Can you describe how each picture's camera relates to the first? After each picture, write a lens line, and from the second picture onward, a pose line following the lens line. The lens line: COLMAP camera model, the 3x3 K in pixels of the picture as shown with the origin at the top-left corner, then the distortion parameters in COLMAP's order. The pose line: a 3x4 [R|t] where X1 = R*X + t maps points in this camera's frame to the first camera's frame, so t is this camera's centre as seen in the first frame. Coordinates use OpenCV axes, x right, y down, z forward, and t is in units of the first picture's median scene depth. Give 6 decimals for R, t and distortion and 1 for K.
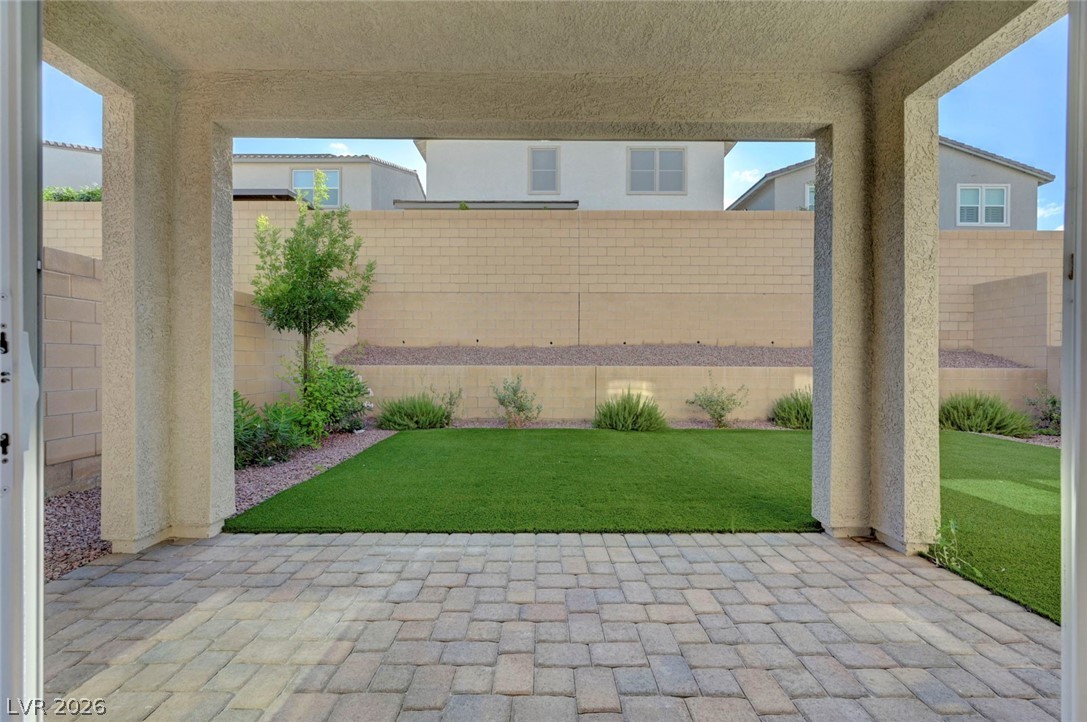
lens RADIAL K [[433.5, 0, 541.9], [0, 433.5, 369.7], [0, 0, 1]] dist [-0.000335, -0.000789]
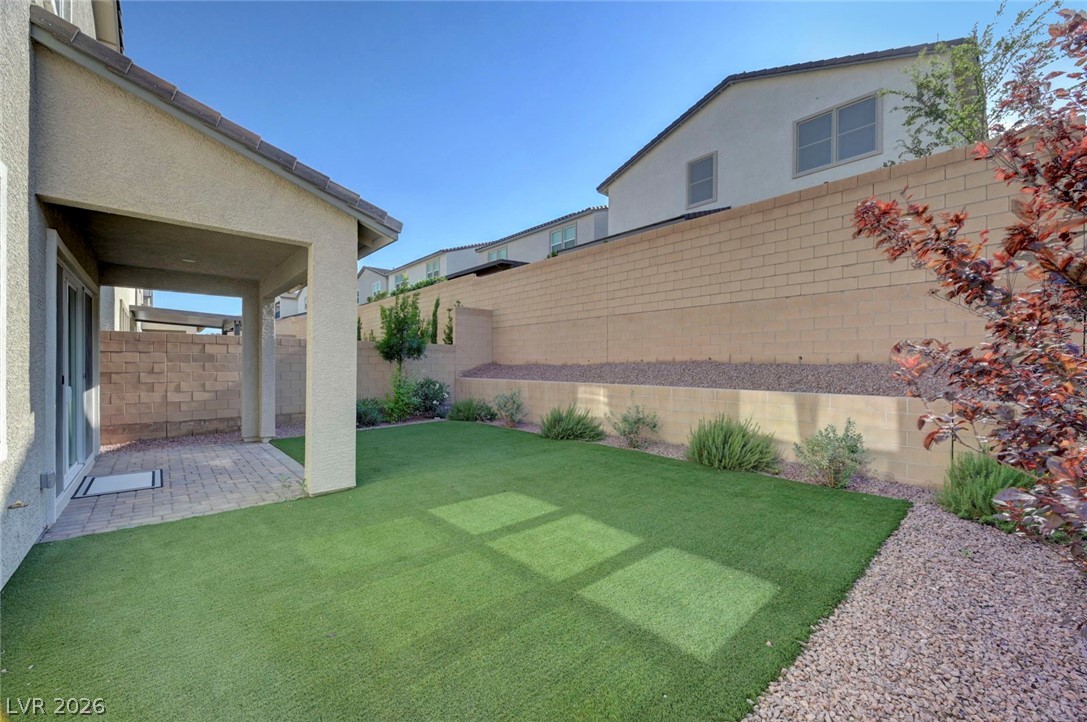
lens RADIAL K [[433.5, 0, 548.6], [0, 433.5, 368.1], [0, 0, 1]] dist [-0.000335, -0.000789]
pose [[0.682604, 0.000926, -0.730788, 0.855652], [-0.013785, 0.999838, -0.011608, -0.030751], [0.730658, 0.017998, 0.682506, 0.142414]]
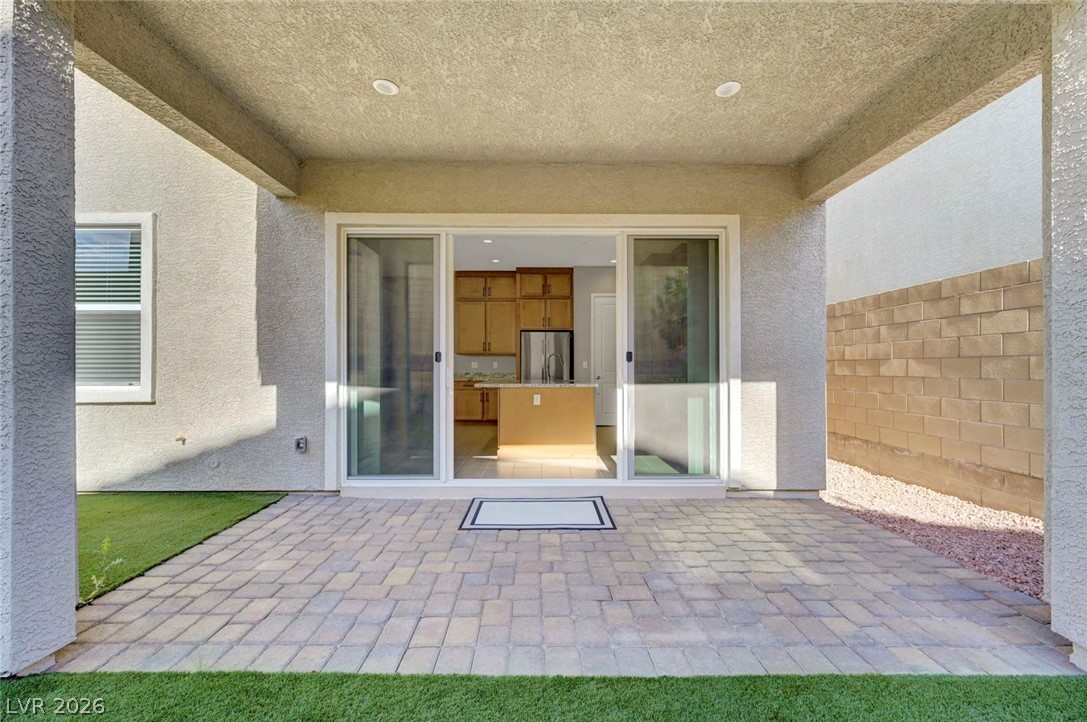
lens RADIAL K [[433.5, 0, 541.7], [0, 433.5, 366.4], [0, 0, 1]] dist [-0.000335, -0.000789]
pose [[-0.999921, -0.003415, -0.012079, -0.000177], [-0.003550, 0.999931, 0.011156, -0.012954], [0.012040, 0.011198, -0.999865, 0.530988]]
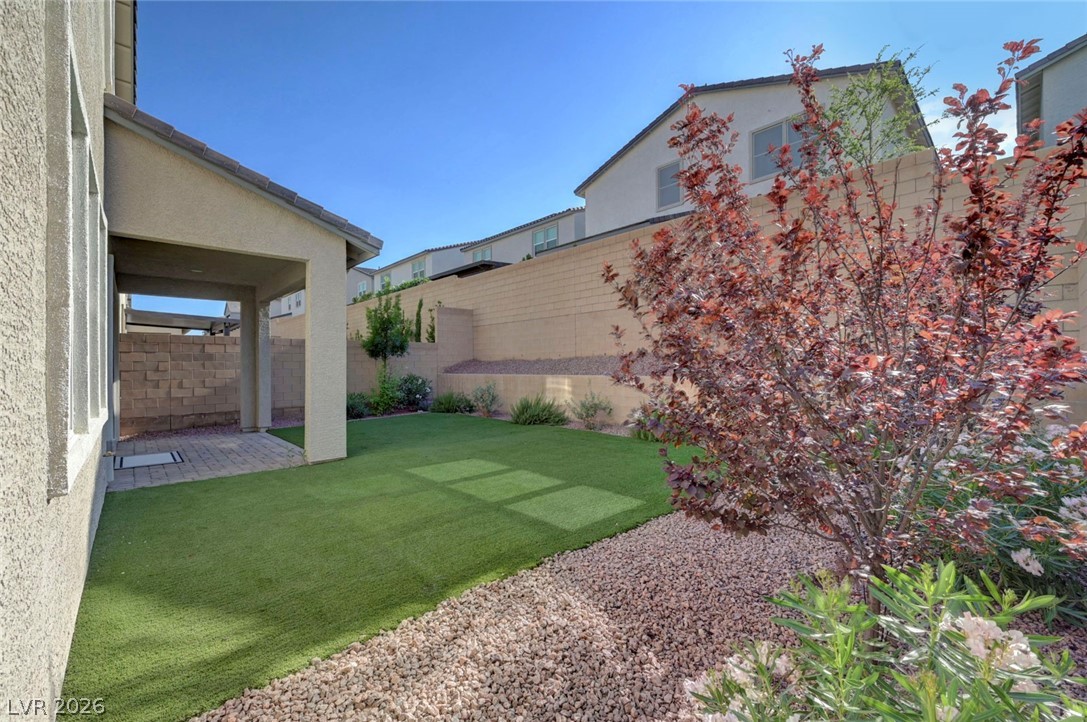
lens RADIAL K [[433.5, 0, 545.1], [0, 433.5, 362.0], [0, 0, 1]] dist [-0.000335, -0.000789]
pose [[0.697182, -0.015754, -0.716721, 0.993221], [0.000956, 0.999778, -0.021046, -0.015505], [0.716894, 0.013987, 0.697042, 0.088803]]
